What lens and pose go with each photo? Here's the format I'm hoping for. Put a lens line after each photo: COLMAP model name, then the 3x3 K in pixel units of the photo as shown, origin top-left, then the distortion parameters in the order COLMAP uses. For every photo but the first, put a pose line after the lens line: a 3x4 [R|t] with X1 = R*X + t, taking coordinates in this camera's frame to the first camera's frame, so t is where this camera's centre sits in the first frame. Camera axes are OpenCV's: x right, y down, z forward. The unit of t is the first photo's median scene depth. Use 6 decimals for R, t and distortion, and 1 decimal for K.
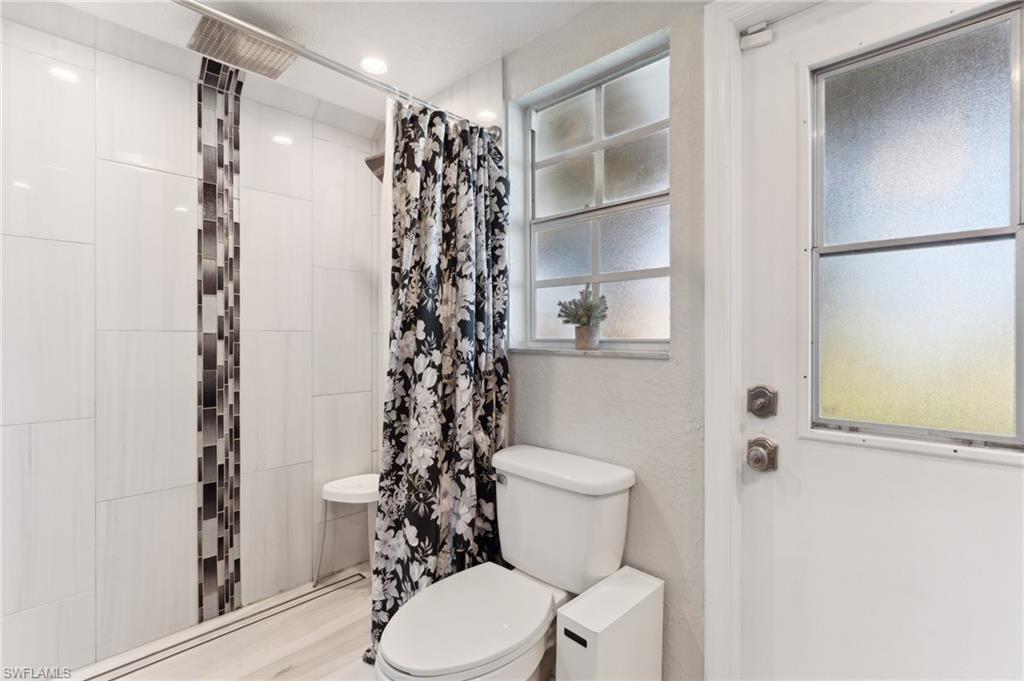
lens RADIAL K [[467.9, 0, 511.5], [0, 467.9, 340.0], [0, 0, 1]] dist [-0.000396, -0.000307]
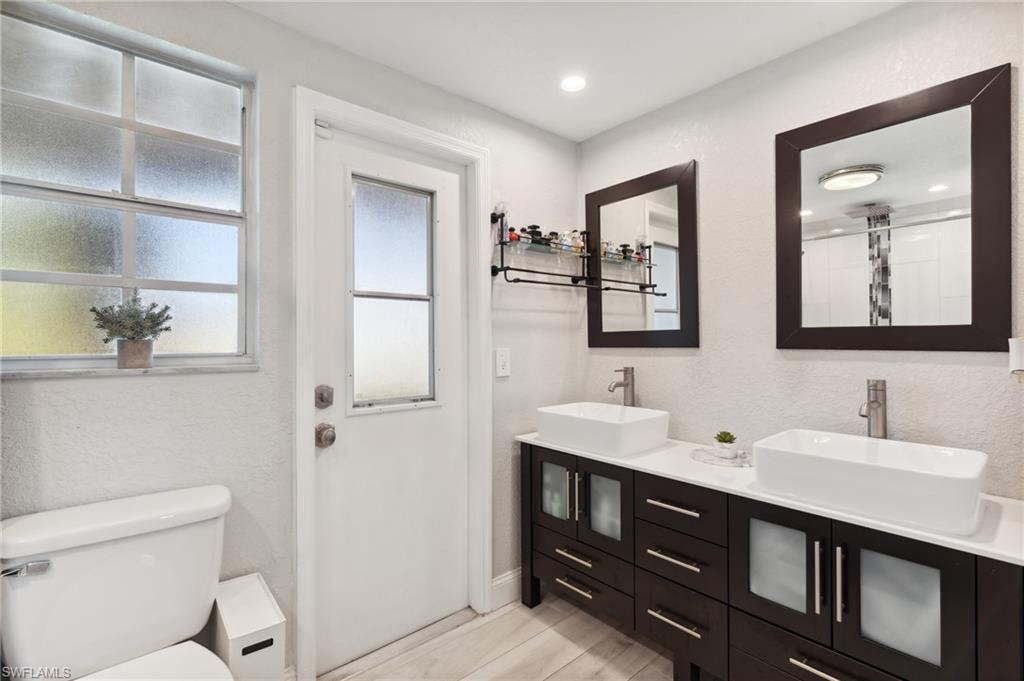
lens RADIAL K [[467.9, 0, 511.5], [0, 467.9, 337.9], [0, 0, 1]] dist [-0.000396, -0.000307]
pose [[0.096653, 0.001030, 0.995318, -0.768994], [0.008014, 0.999966, -0.001813, -0.032533], [-0.995286, 0.008152, 0.096641, 0.315784]]
